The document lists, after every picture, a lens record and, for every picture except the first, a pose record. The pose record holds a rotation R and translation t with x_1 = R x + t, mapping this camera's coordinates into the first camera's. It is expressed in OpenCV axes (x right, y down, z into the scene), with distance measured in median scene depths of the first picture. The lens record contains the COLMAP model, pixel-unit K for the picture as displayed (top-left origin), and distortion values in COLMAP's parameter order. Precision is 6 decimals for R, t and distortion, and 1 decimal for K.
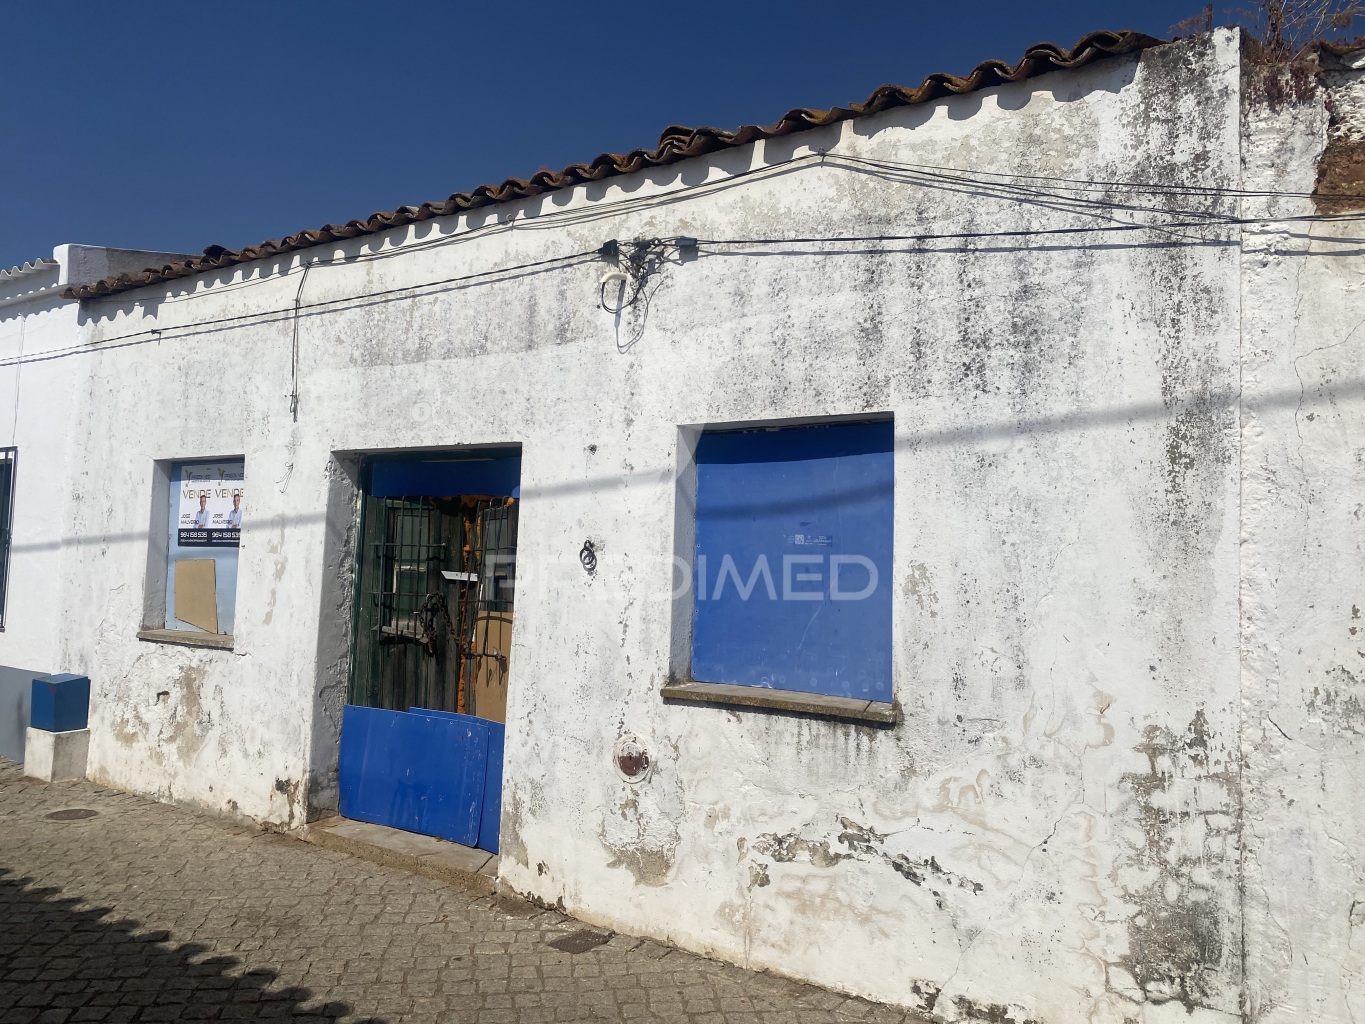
lens RADIAL K [[1036.7, 0, 688.7], [0, 1036.7, 487.6], [0, 0, 1]] dist [0.033651, -0.036535]
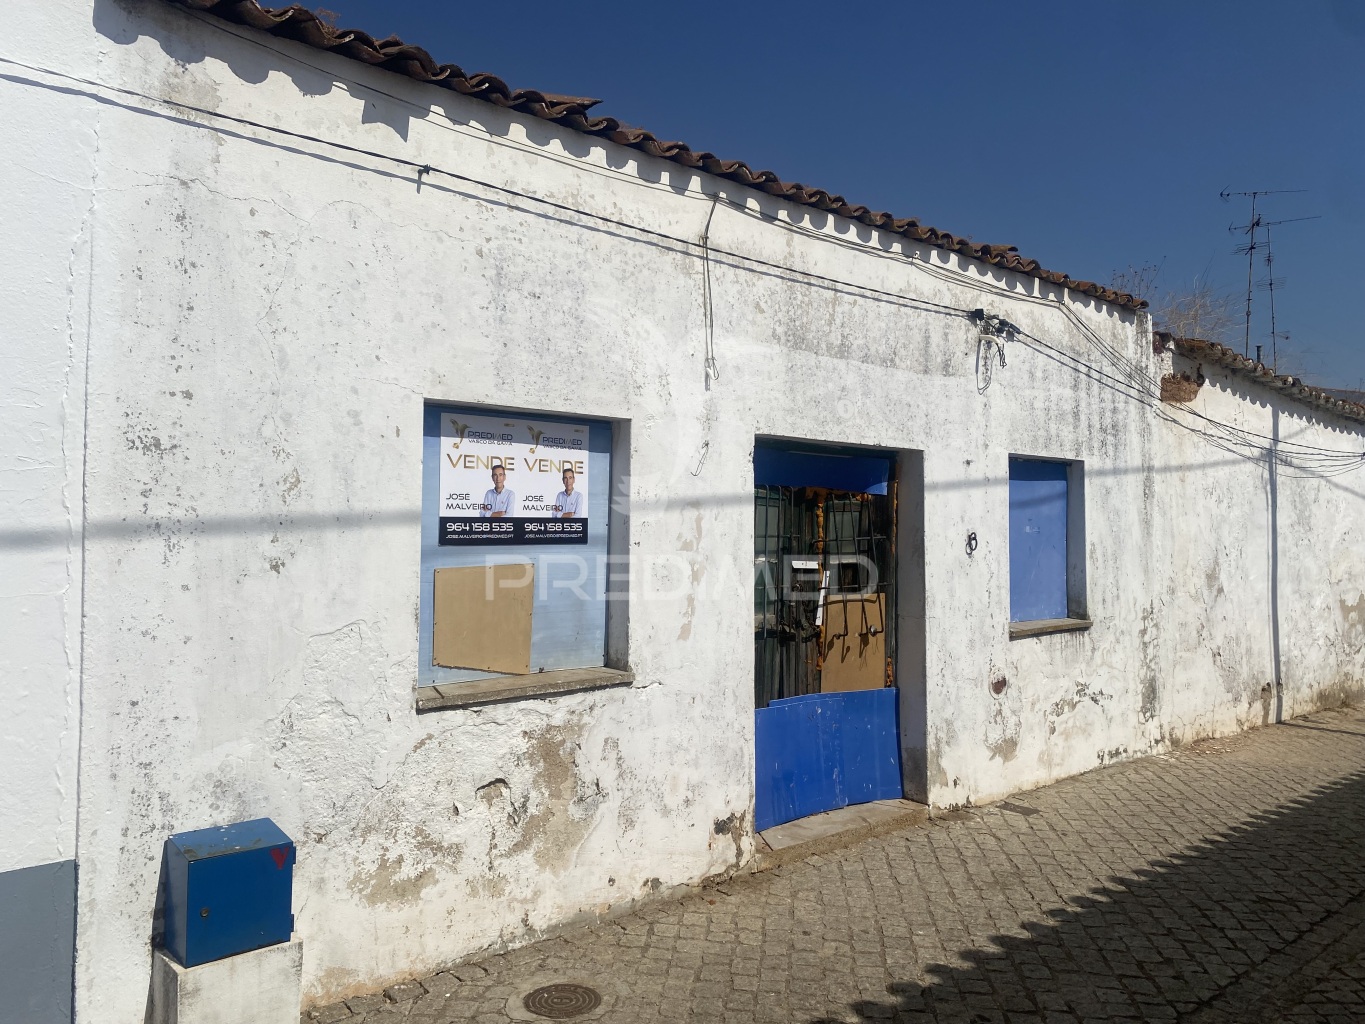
lens RADIAL K [[1036.7, 0, 682.7], [0, 1036.7, 501.0], [0, 0, 1]] dist [0.033651, -0.036535]
pose [[0.239249, -0.000546, 0.970958, -1.392058], [-0.071602, 0.997267, 0.018204, 0.012239], [-0.968315, -0.073877, 0.238556, 0.974133]]
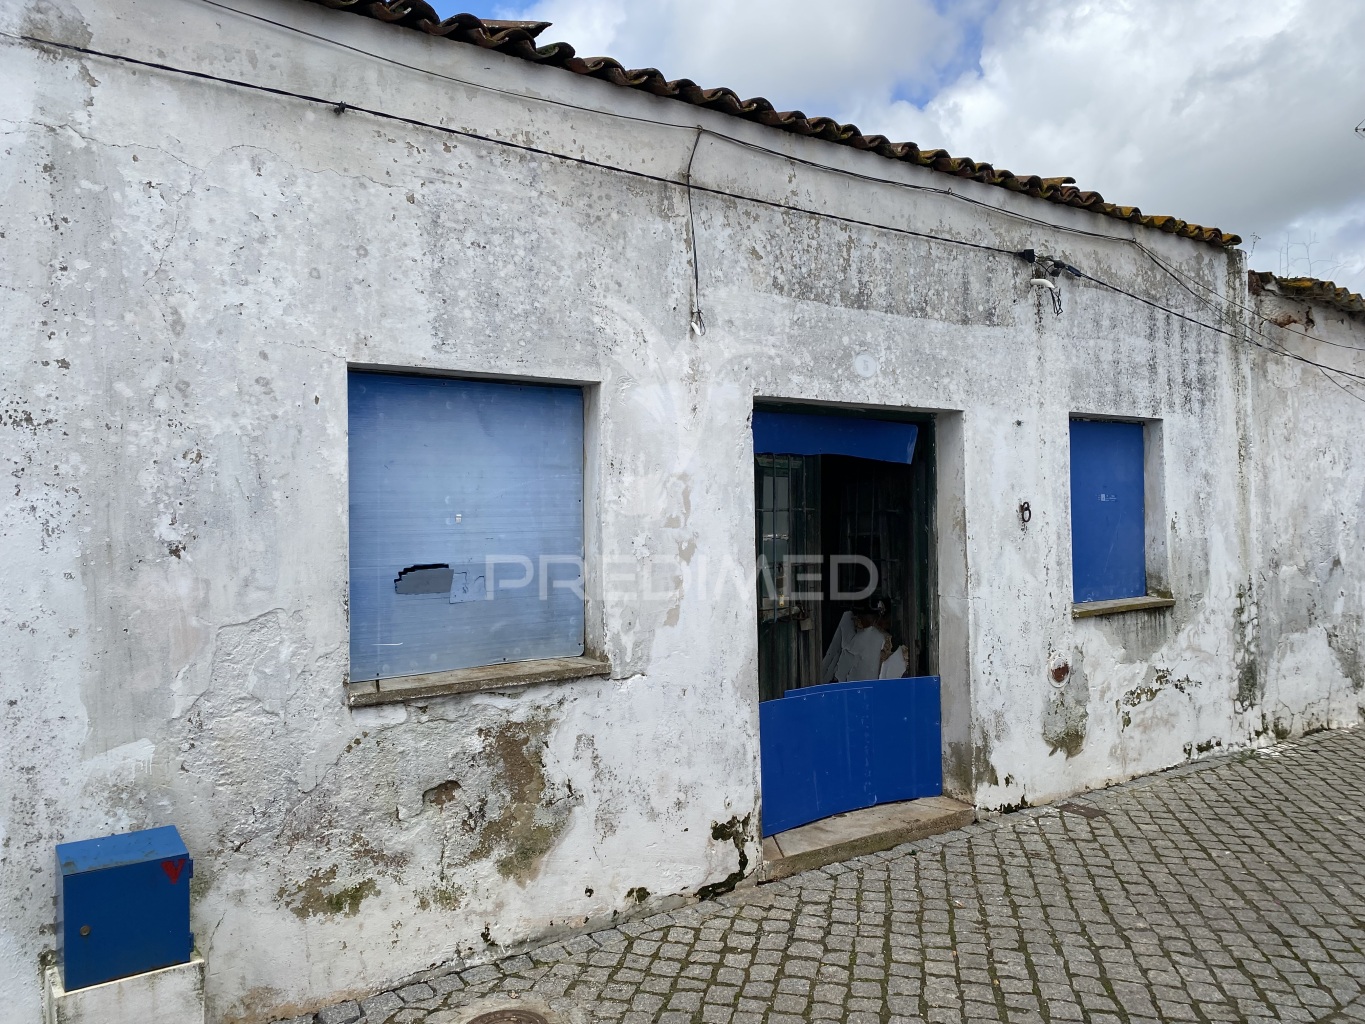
lens RADIAL K [[1036.7, 0, 671.9], [0, 1036.7, 508.0], [0, 0, 1]] dist [0.033651, -0.036535]
pose [[0.346821, -0.029856, 0.937456, -1.271424], [-0.045119, 0.997805, 0.048471, 0.017370], [-0.936846, -0.059108, 0.344713, 0.901034]]
